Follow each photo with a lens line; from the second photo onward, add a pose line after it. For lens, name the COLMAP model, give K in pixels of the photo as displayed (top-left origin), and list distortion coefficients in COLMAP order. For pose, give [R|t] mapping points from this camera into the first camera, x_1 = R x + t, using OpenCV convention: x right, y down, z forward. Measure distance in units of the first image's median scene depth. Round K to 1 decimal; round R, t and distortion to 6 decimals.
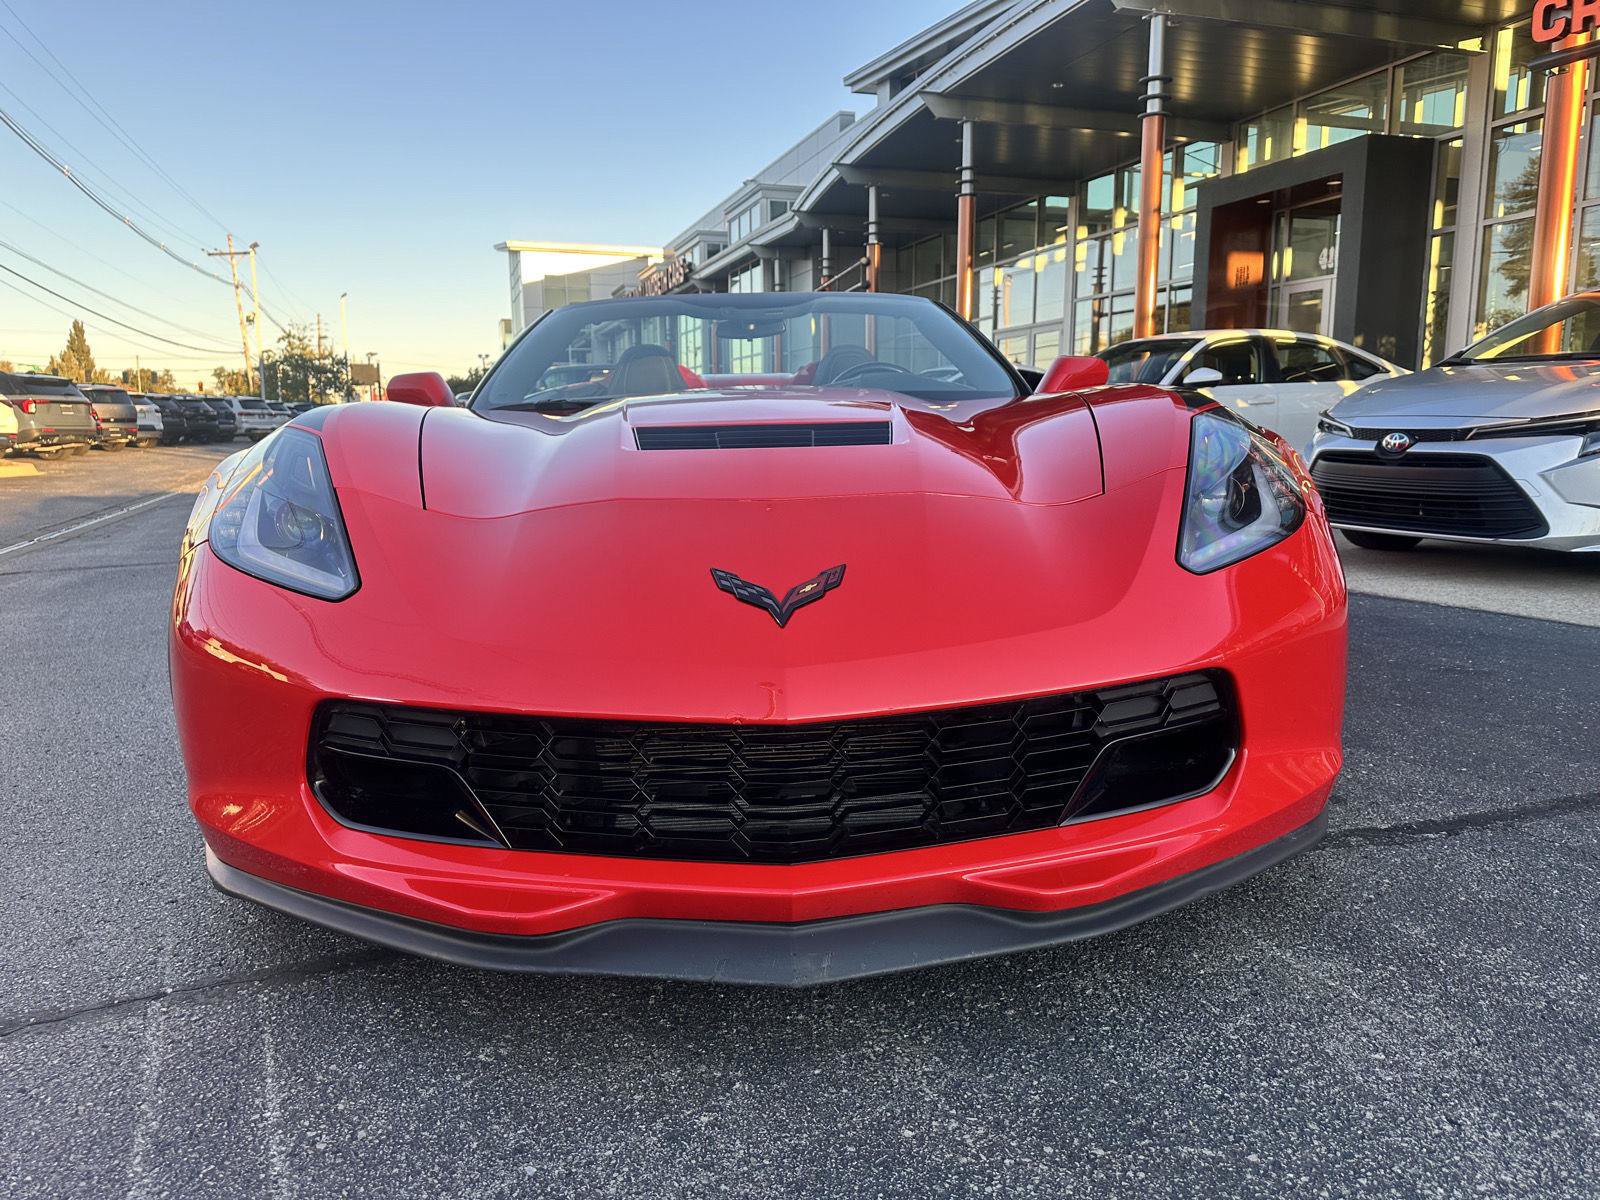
lens RADIAL K [[1142.6, 0, 801.4], [0, 1142.6, 600.9], [0, 0, 1]] dist [0.057253, -0.065049]
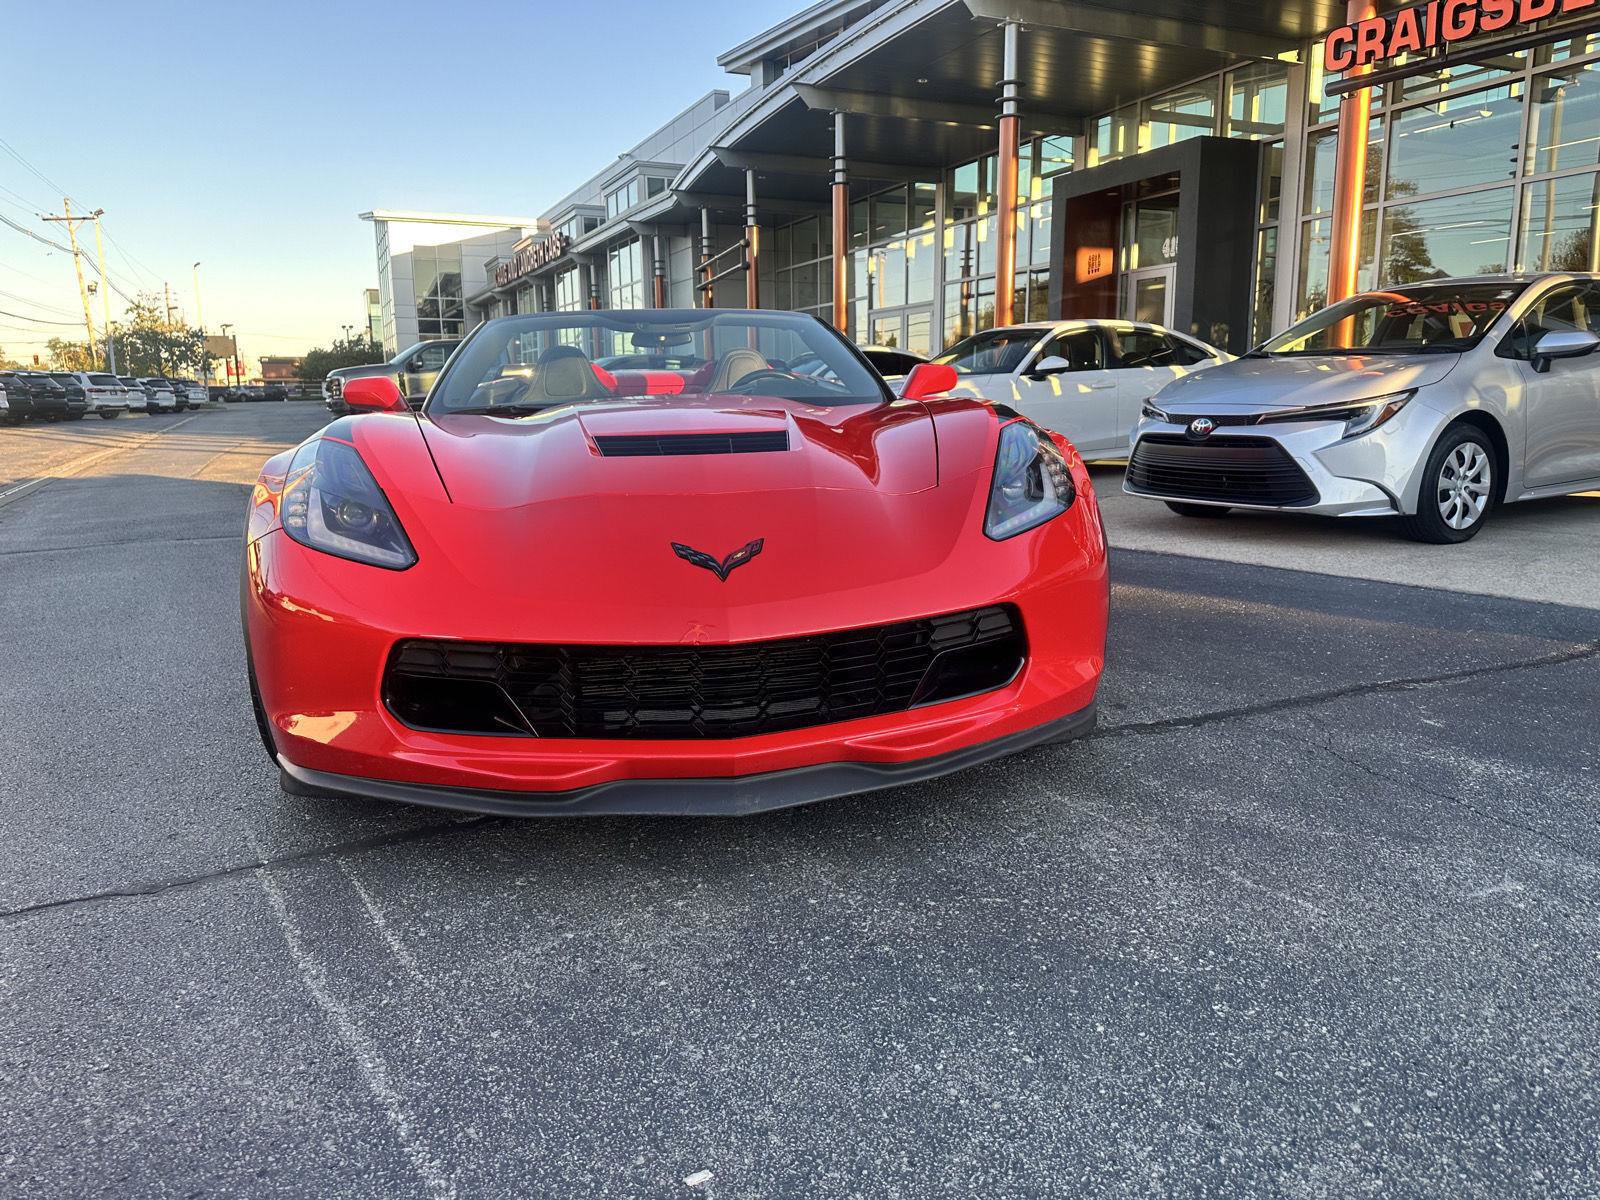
lens RADIAL K [[1141.0, 0, 810.1], [0, 1141.0, 602.0], [0, 0, 1]] dist [0.038864, -0.048824]
pose [[0.993836, -0.023814, 0.108269, -0.010504], [0.021073, 0.999429, 0.026394, 0.002158], [-0.108836, -0.023950, 0.993771, -0.079812]]
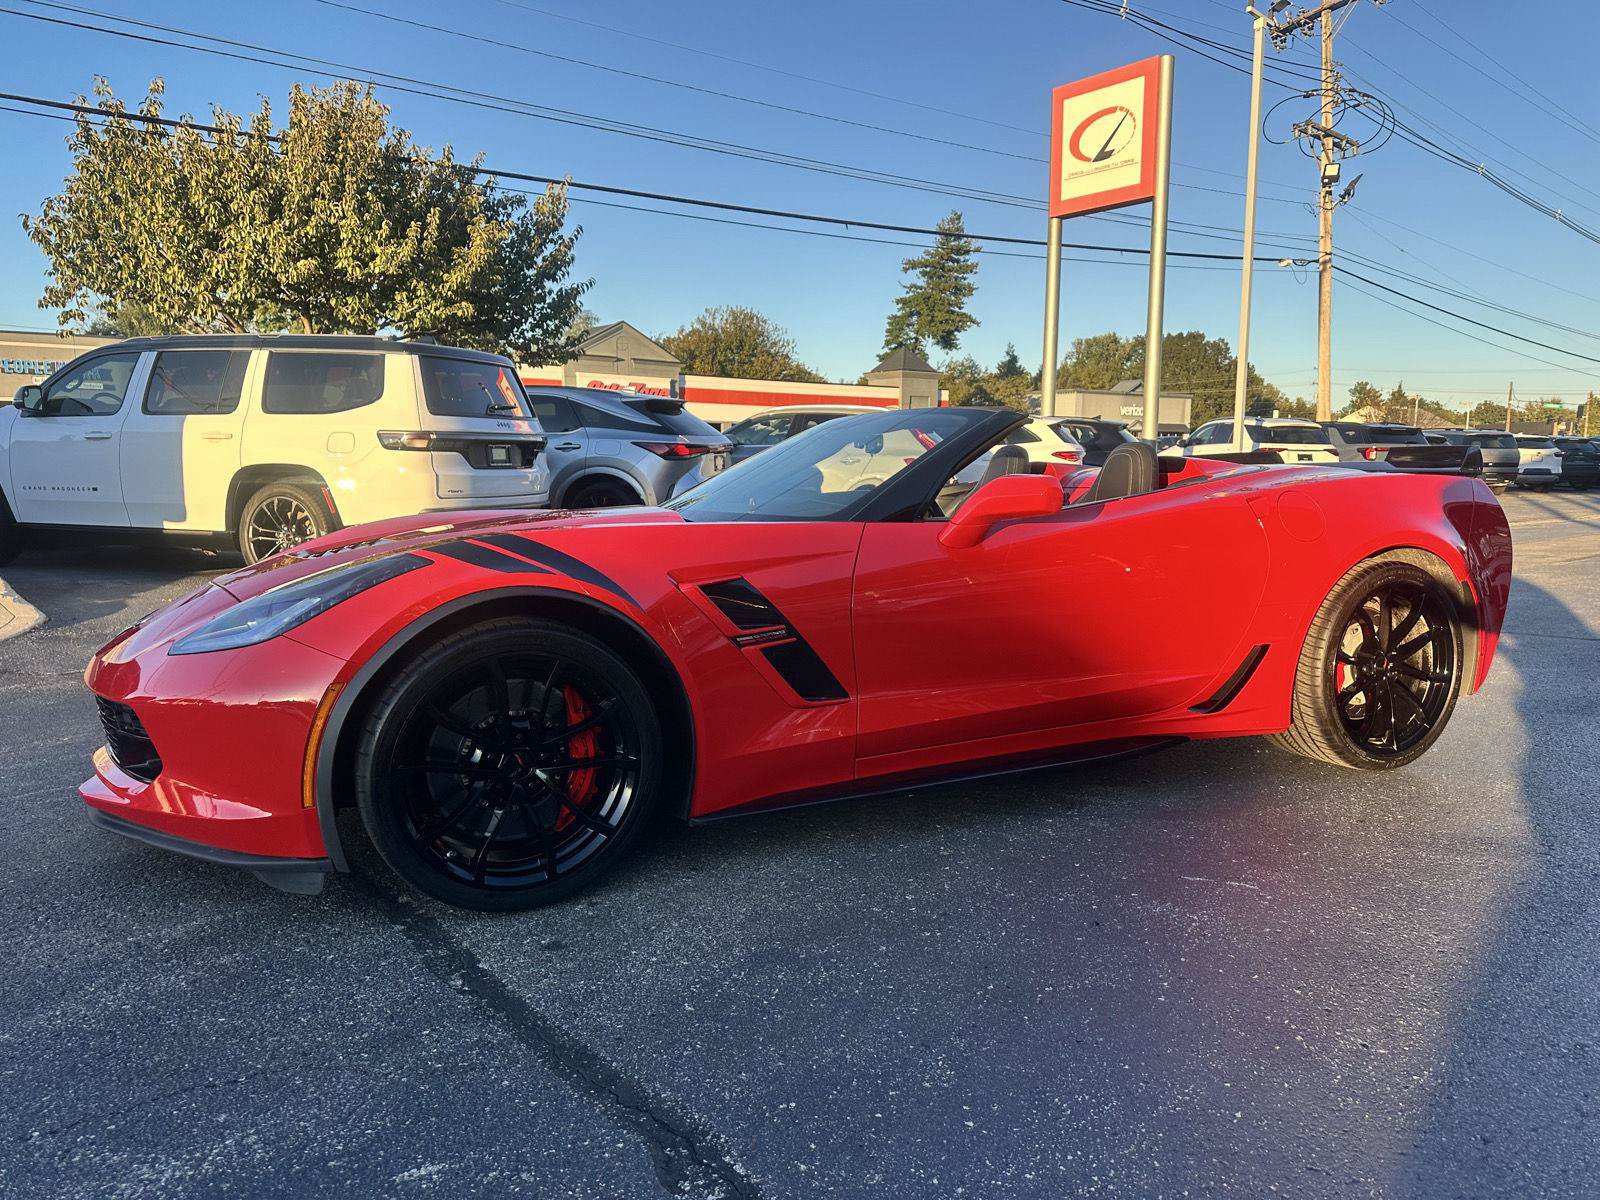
lens RADIAL K [[1141.0, 0, 810.1], [0, 1141.0, 602.0], [0, 0, 1]] dist [0.038864, -0.048824]
pose [[0.359072, 0.122365, -0.925254, 0.408714], [-0.146733, 0.986441, 0.073513, -0.066205], [0.921703, 0.109369, 0.372158, 0.228066]]
